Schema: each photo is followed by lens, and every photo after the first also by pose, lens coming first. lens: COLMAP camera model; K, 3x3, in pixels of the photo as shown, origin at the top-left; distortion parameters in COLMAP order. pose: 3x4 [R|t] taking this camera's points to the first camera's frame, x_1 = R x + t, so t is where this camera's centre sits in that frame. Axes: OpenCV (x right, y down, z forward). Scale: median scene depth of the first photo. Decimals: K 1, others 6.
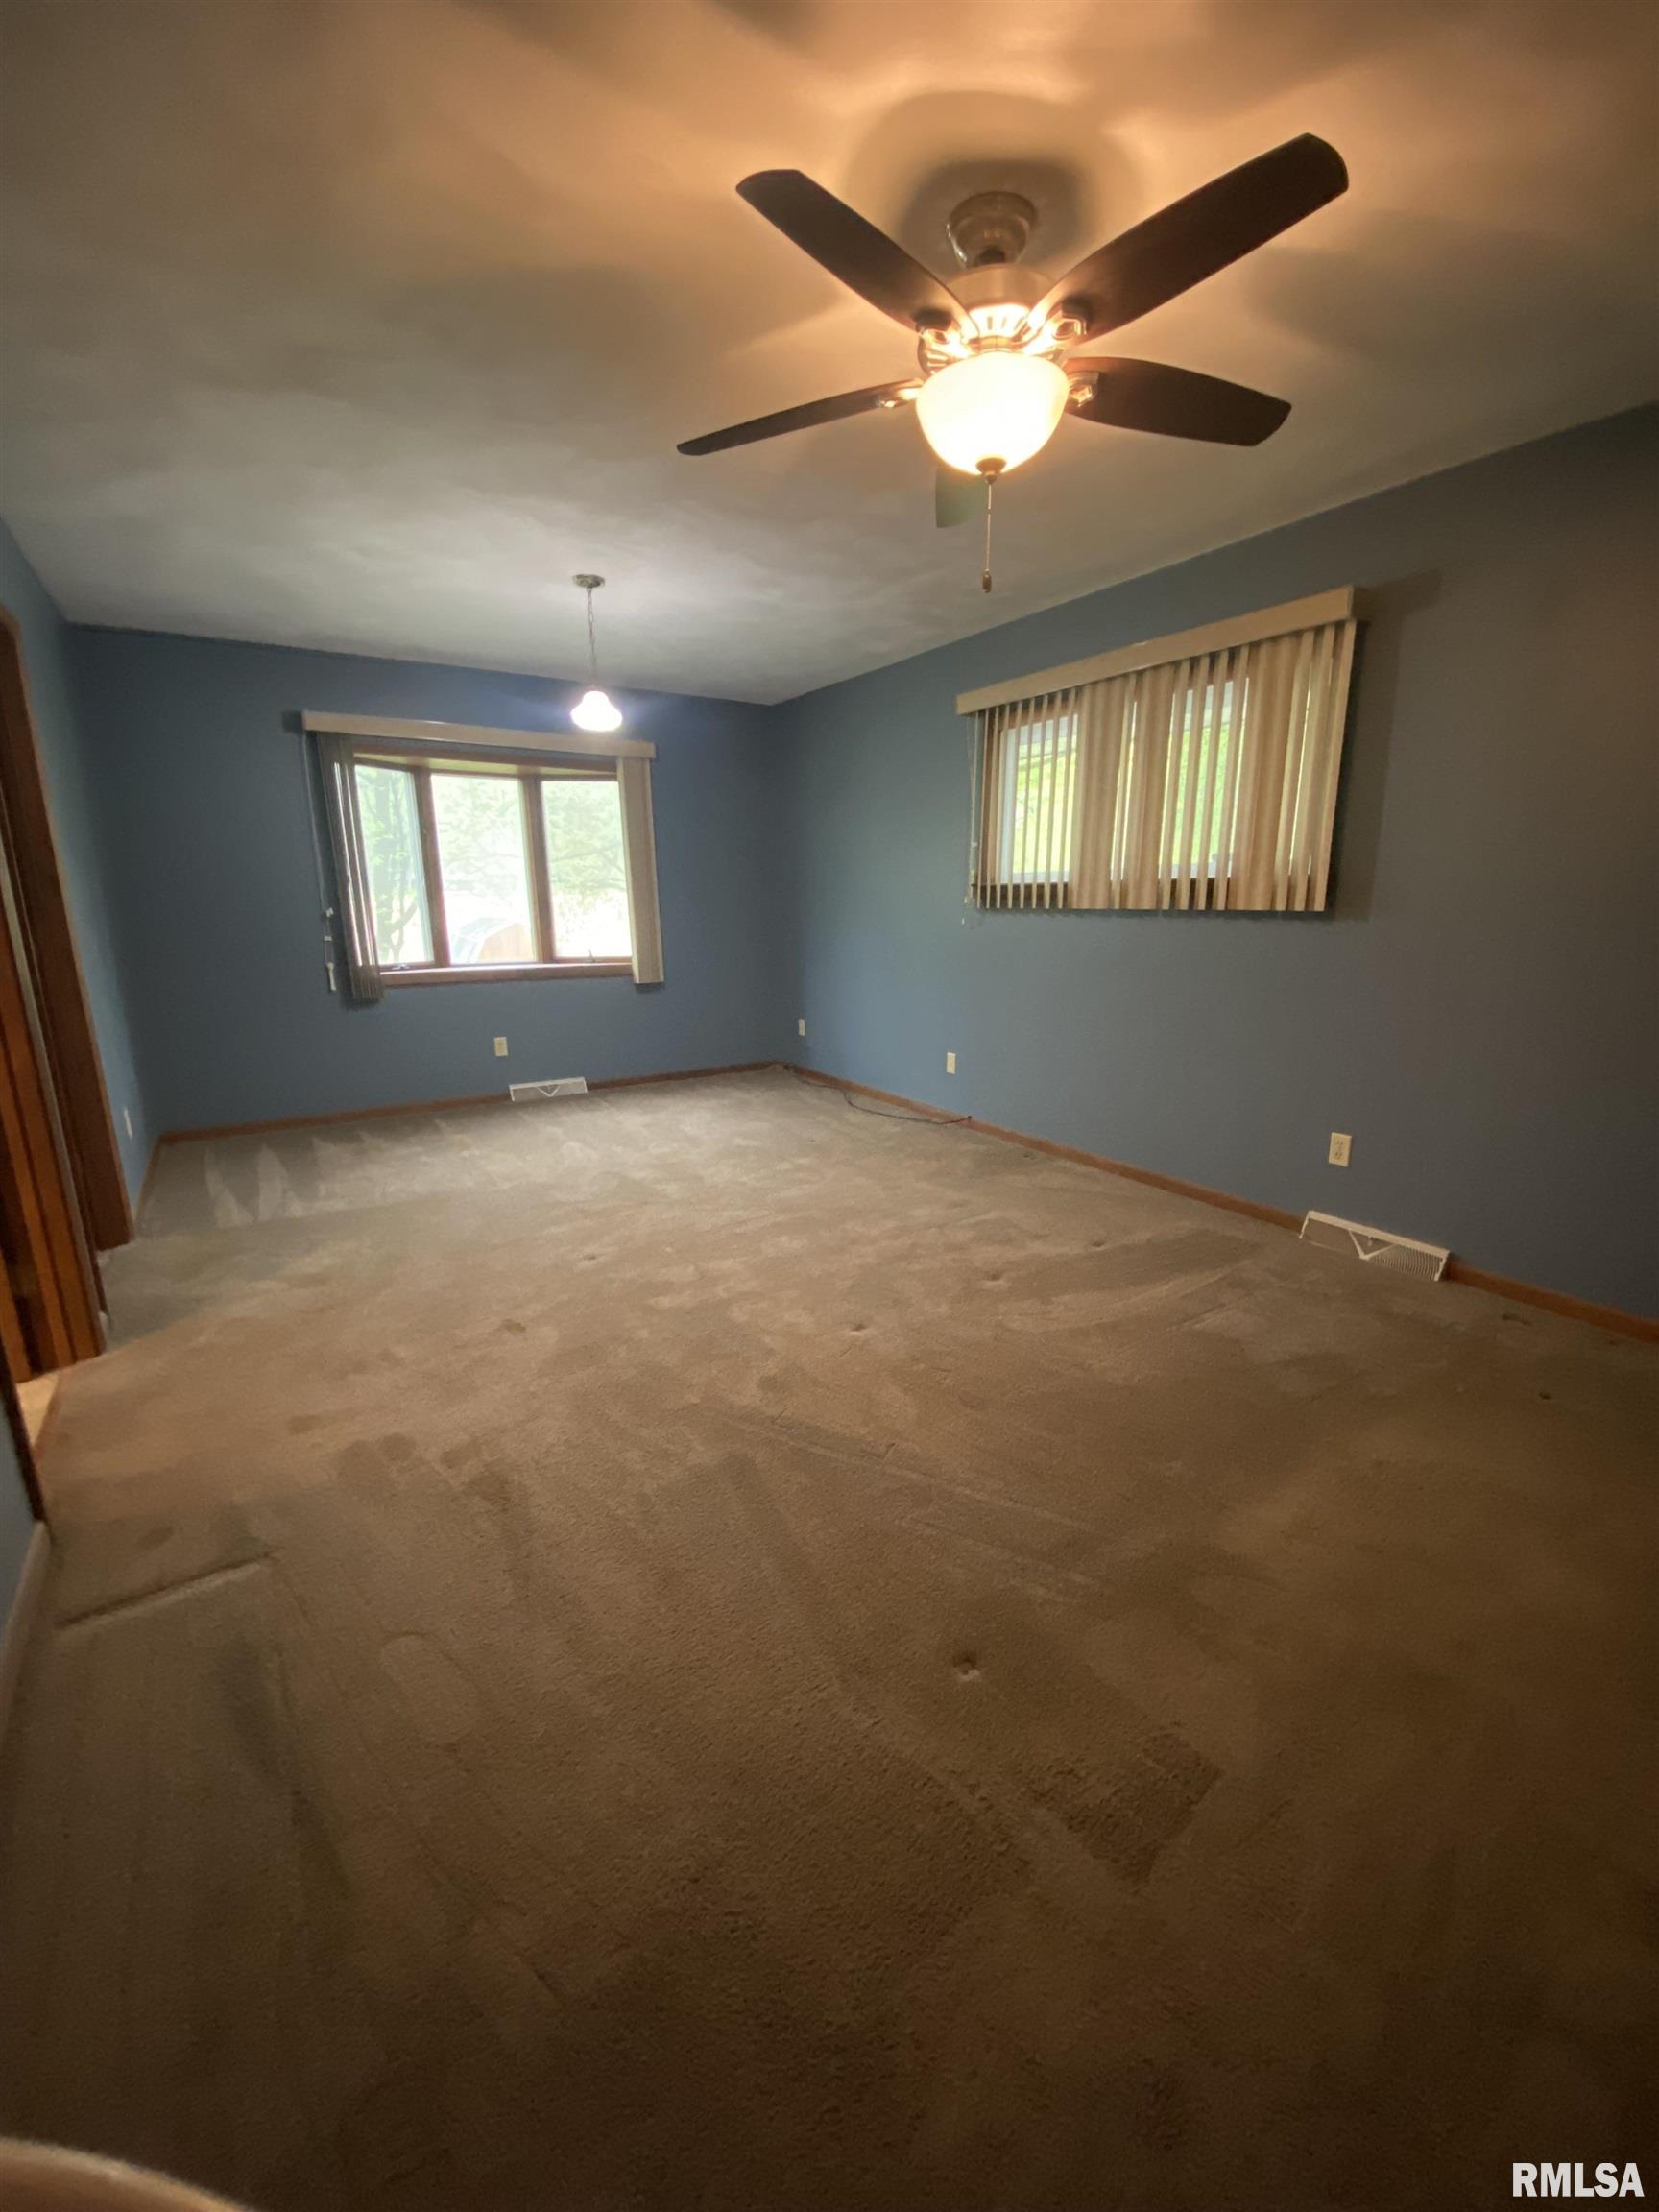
lens RADIAL K [[889.7, 0, 826.7], [0, 889.7, 1104.6], [0, 0, 1]] dist [0.055853, -0.044257]
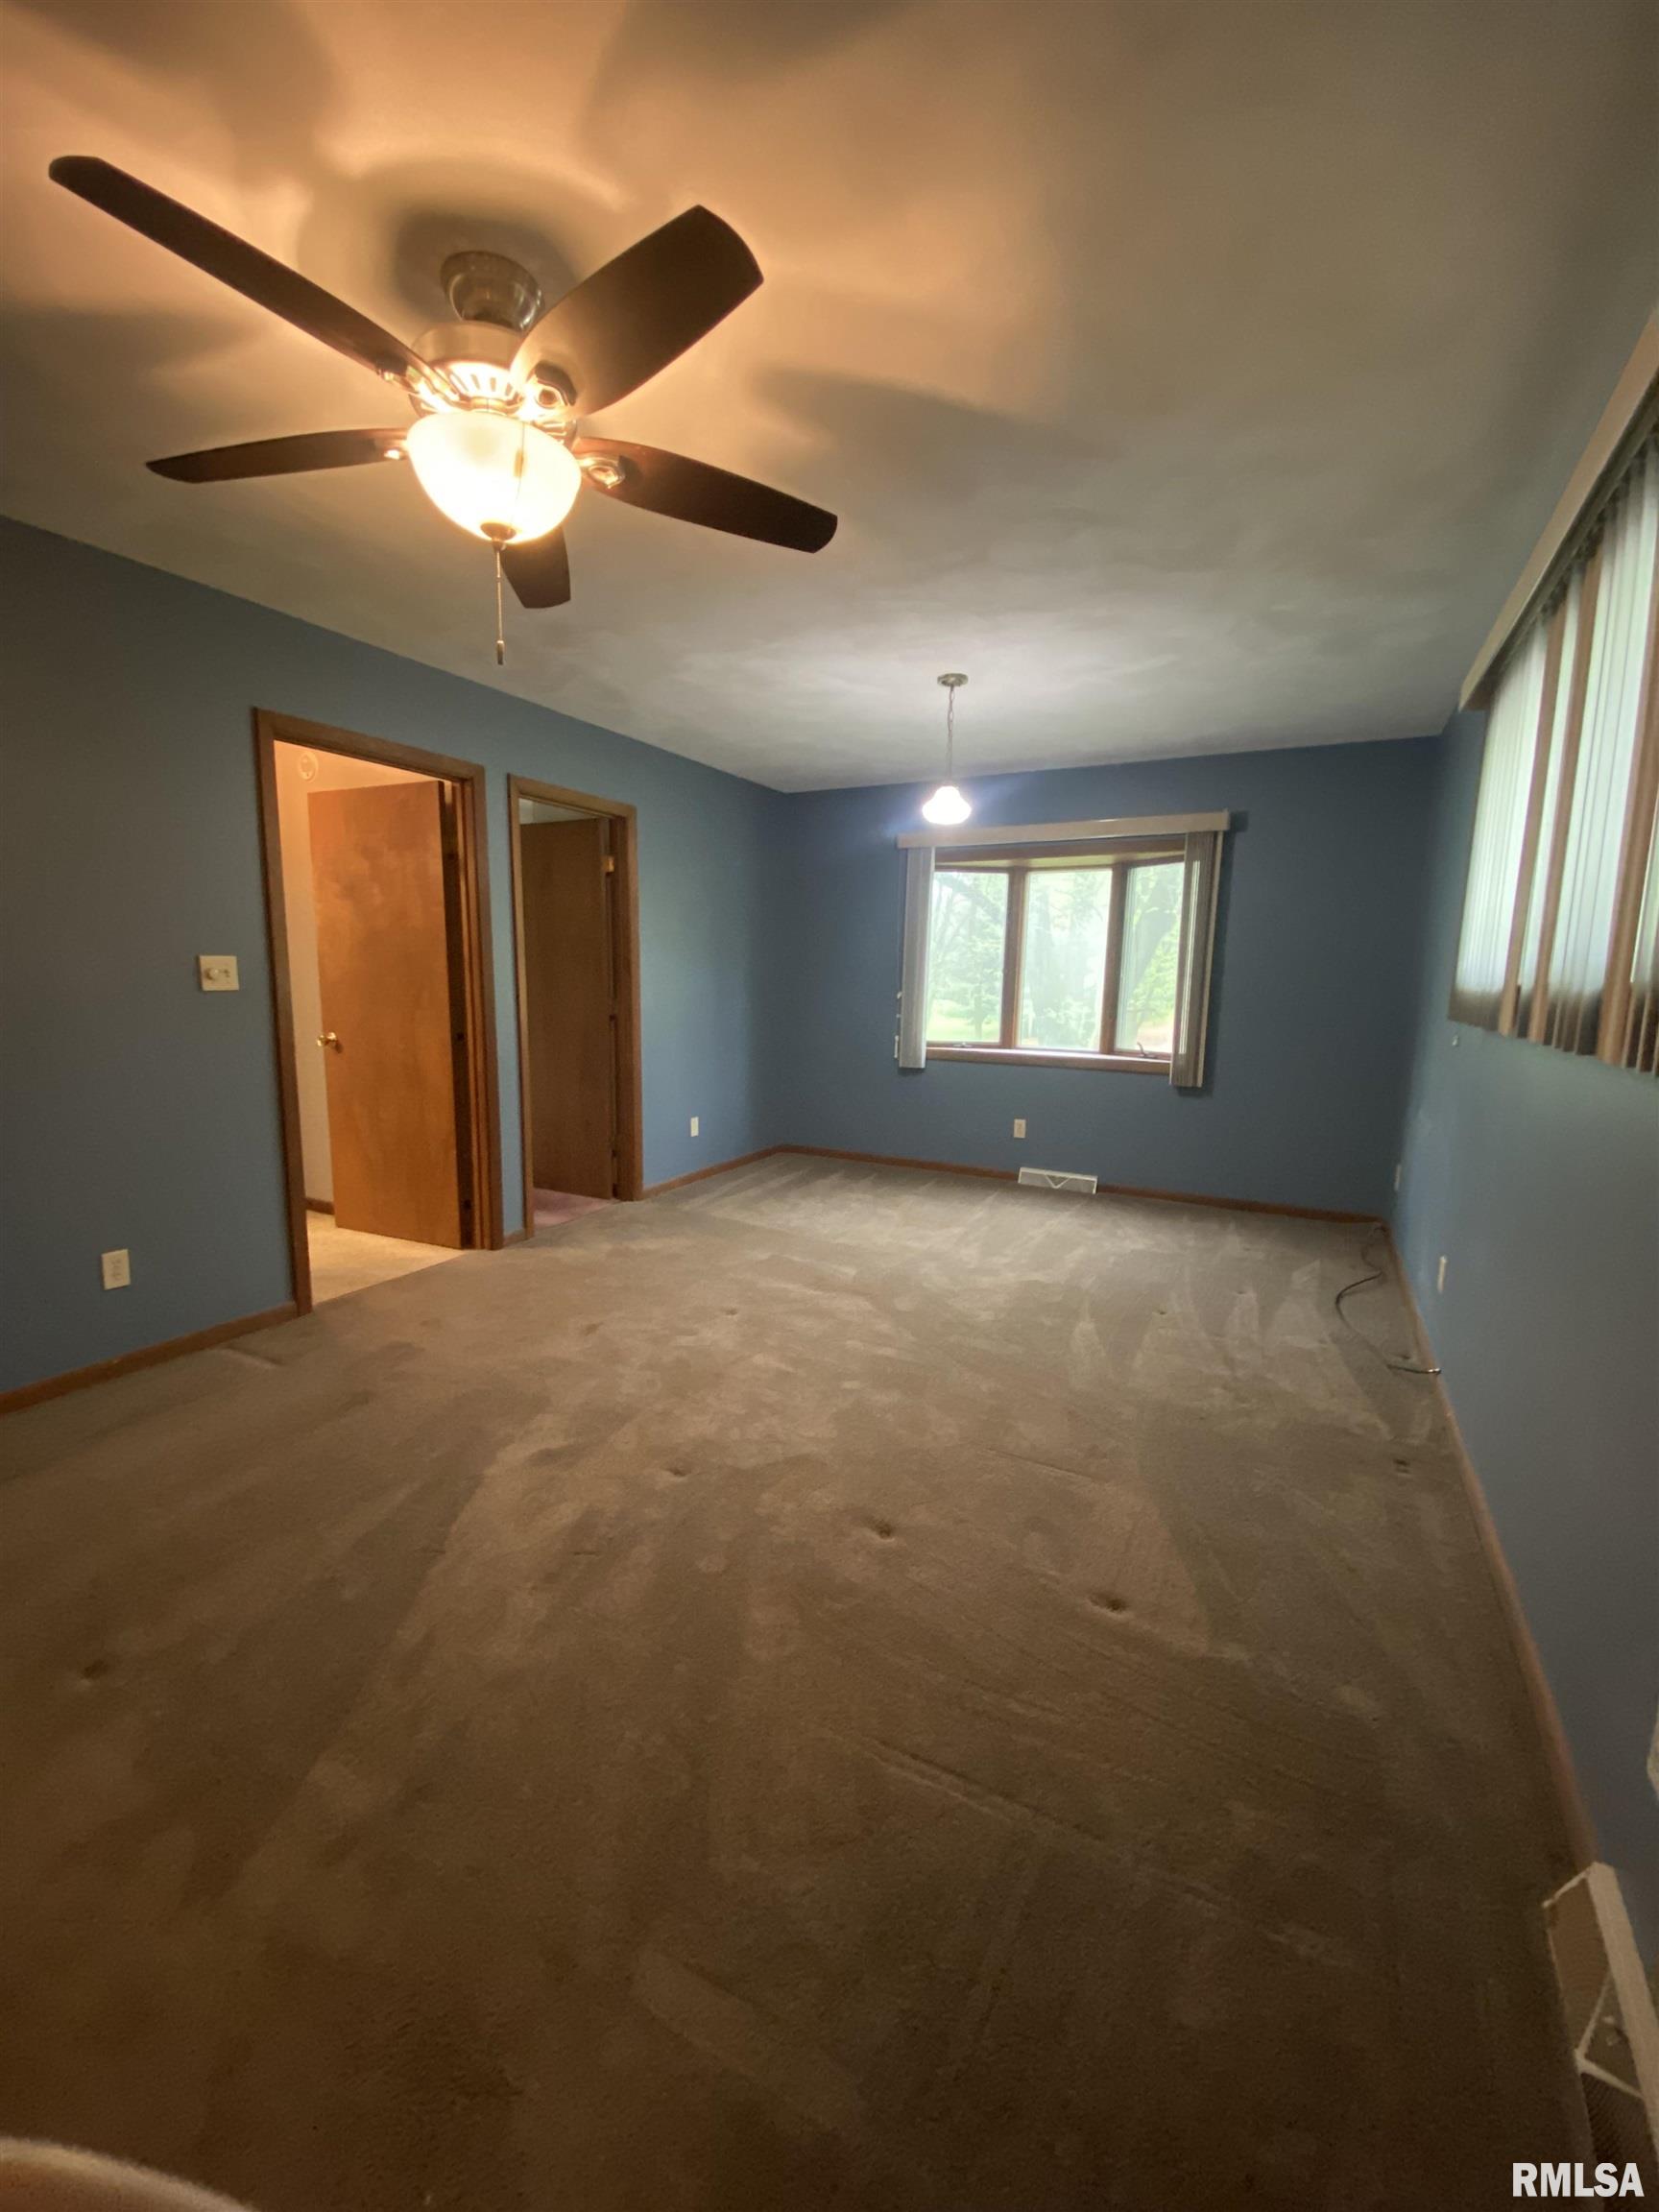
lens RADIAL K [[889.7, 0, 826.7], [0, 889.7, 1104.6], [0, 0, 1]] dist [0.055853, -0.044257]
pose [[0.500296, 0.143017, -0.853961, 0.462617], [-0.222509, 0.974378, 0.032826, -0.090364], [0.836775, 0.173592, 0.519300, 0.339999]]
